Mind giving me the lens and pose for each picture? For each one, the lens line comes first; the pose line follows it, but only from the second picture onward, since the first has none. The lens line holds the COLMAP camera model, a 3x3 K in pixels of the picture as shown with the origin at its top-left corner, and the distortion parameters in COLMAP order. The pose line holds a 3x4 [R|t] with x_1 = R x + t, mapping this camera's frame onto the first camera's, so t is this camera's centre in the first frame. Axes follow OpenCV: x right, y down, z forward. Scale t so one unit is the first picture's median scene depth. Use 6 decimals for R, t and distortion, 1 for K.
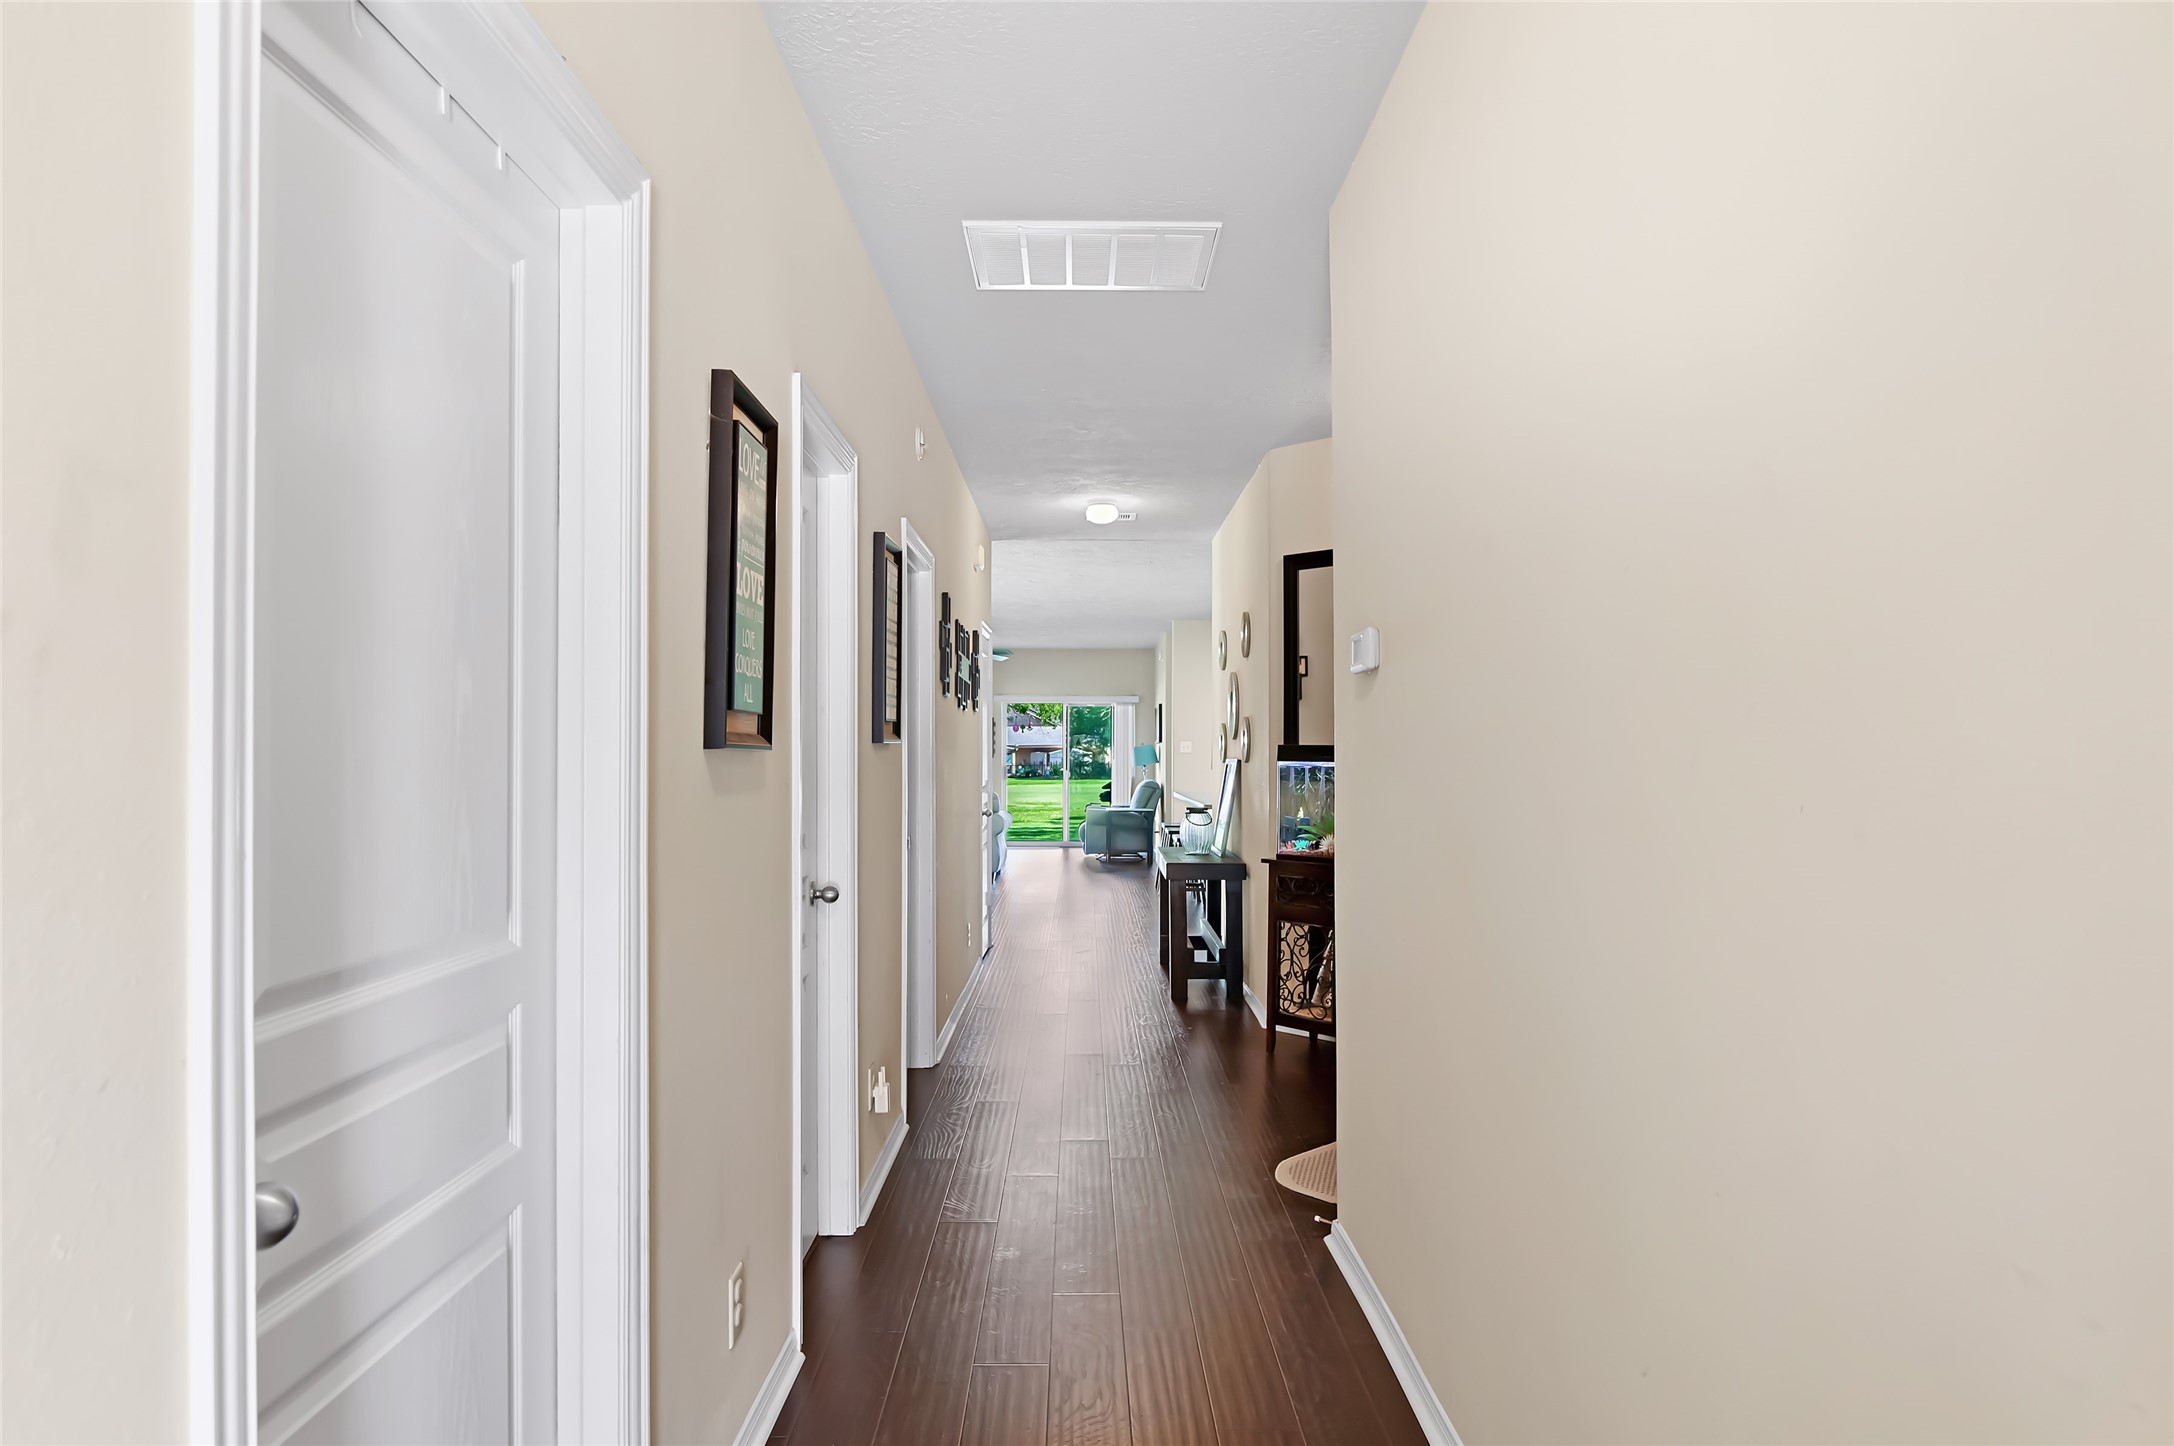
lens RADIAL K [[1263.5, 0, 1087.7], [0, 1263.5, 753.1], [0, 0, 1]] dist [-0.000114, -0.000011]
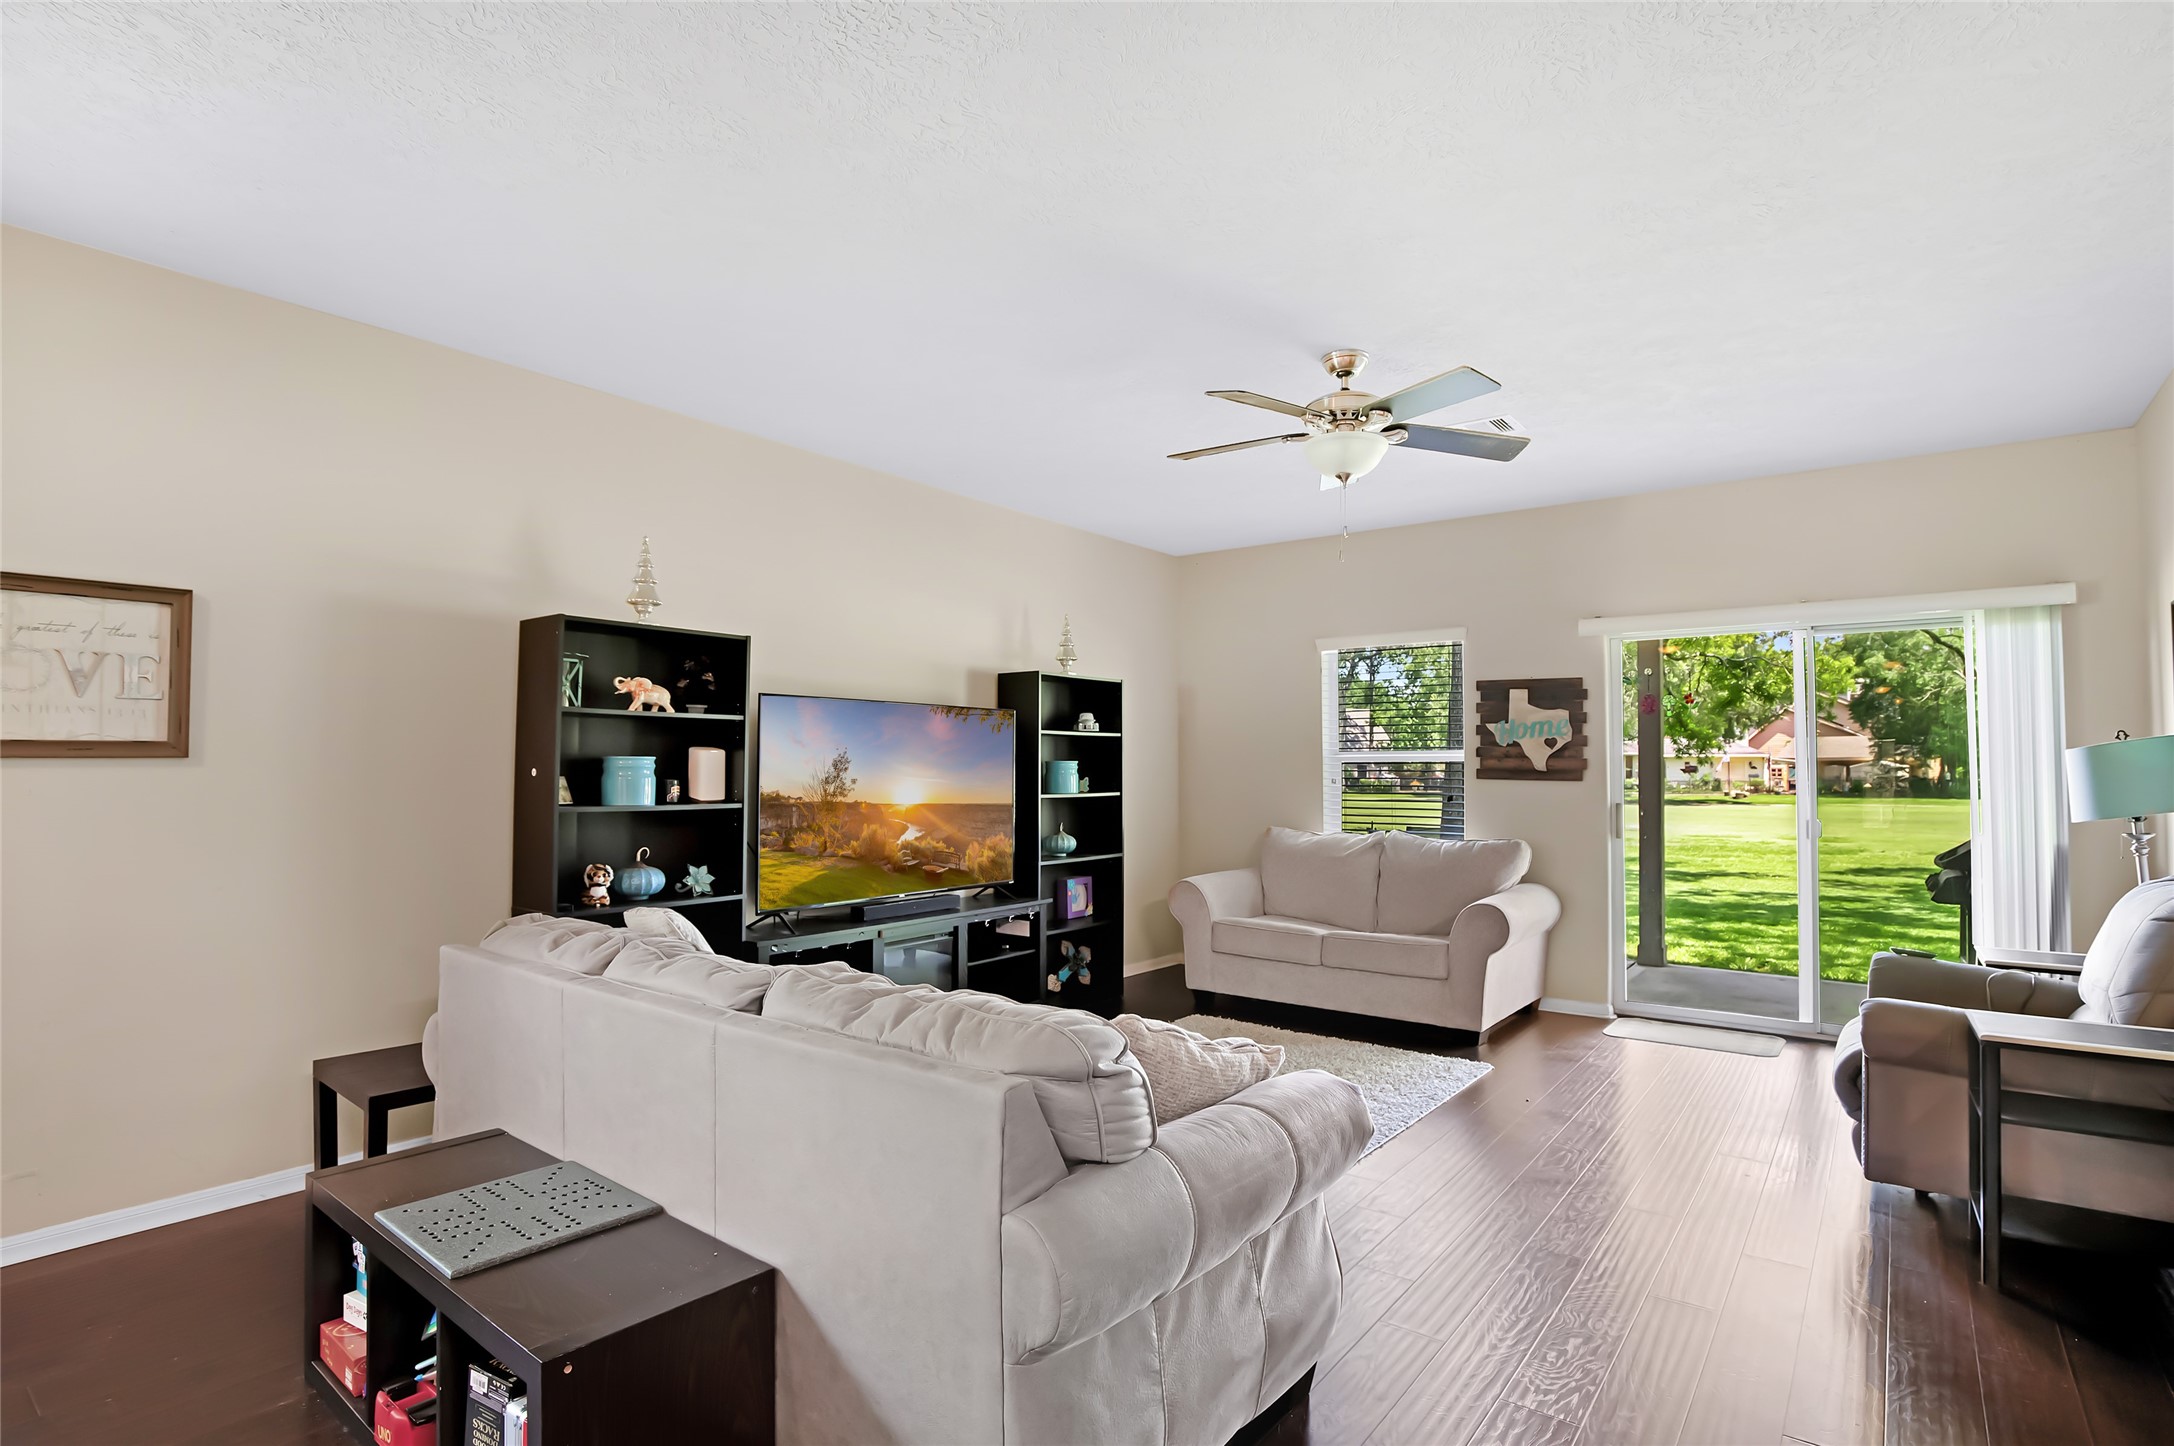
lens RADIAL K [[1069.1, 0, 1088.0], [0, 1069.1, 731.1], [0, 0, 1]] dist [-0.030563, -0.000154]
pose [[0.789493, -0.020738, -0.613409, 0.001731], [0.000140, 0.999435, -0.033609, -0.000039], [0.613760, 0.026449, 0.789050, 0.280431]]
